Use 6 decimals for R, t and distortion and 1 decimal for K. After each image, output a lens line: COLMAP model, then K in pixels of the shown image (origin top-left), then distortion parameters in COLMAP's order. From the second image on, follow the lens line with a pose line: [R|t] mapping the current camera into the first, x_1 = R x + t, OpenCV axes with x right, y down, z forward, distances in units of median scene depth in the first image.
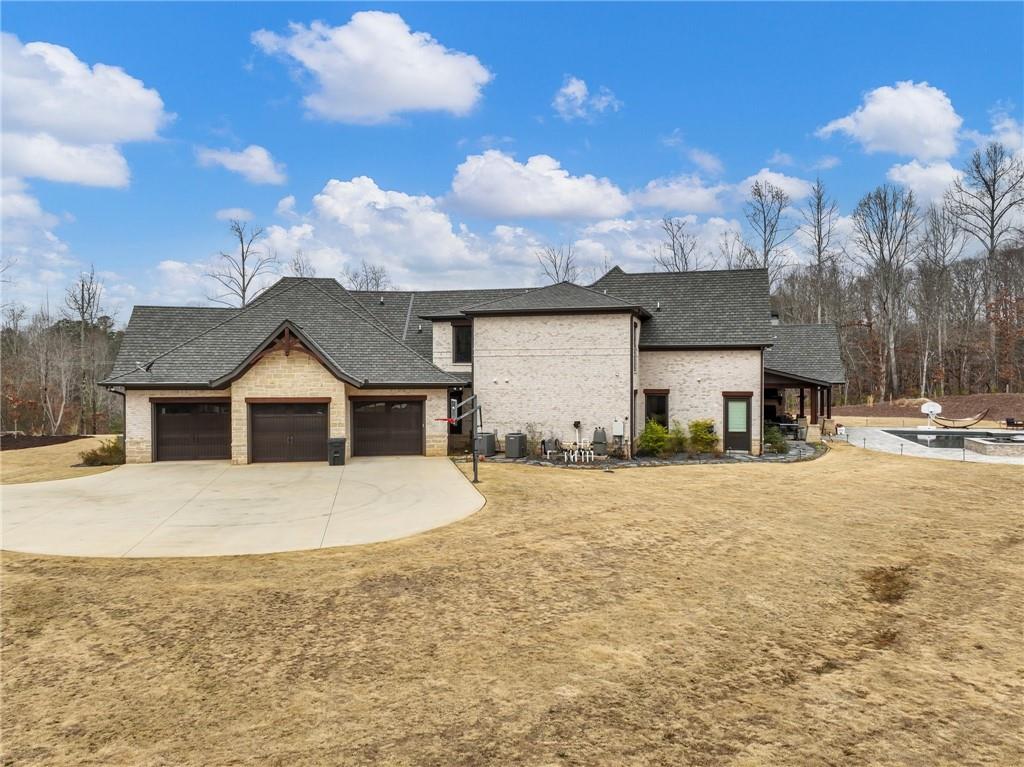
lens RADIAL K [[721.9, 0, 512.0], [0, 721.9, 383.5], [0, 0, 1]] dist [0.004895, -0.003787]
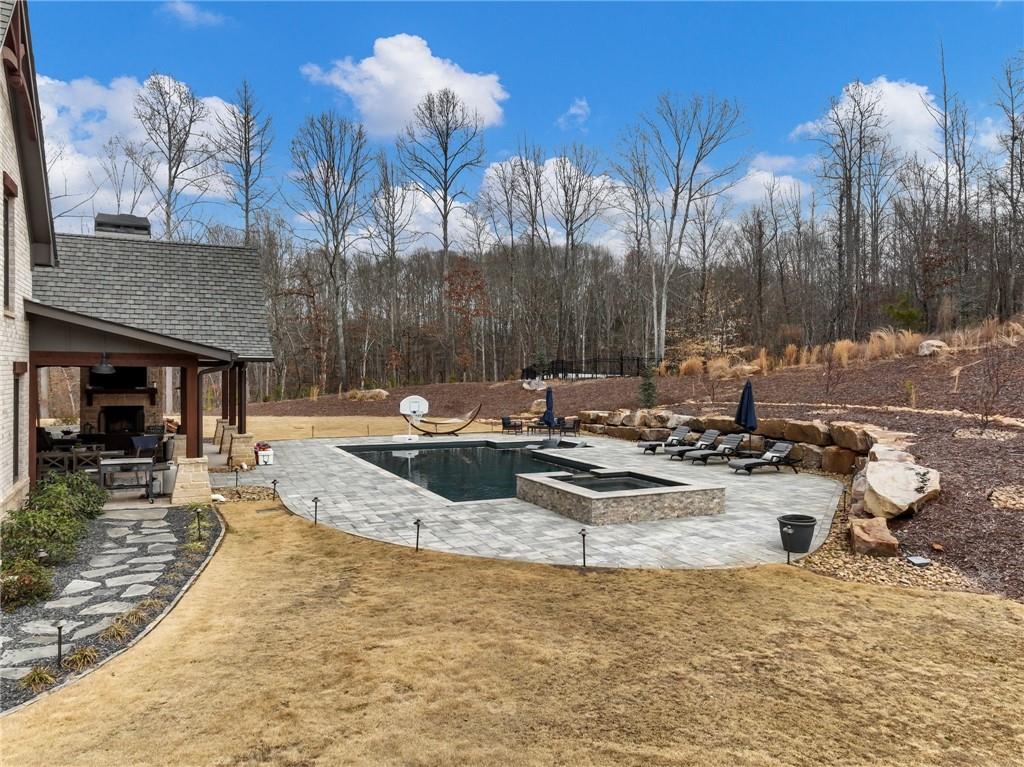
lens RADIAL K [[728.0, 0, 507.8], [0, 728.0, 380.3], [0, 0, 1]] dist [0.024580, -0.002062]
pose [[0.747321, -0.000666, 0.664463, 0.143780], [-0.003282, 0.999984, 0.004694, 0.006290], [-0.664455, -0.005688, 0.747306, 0.301017]]
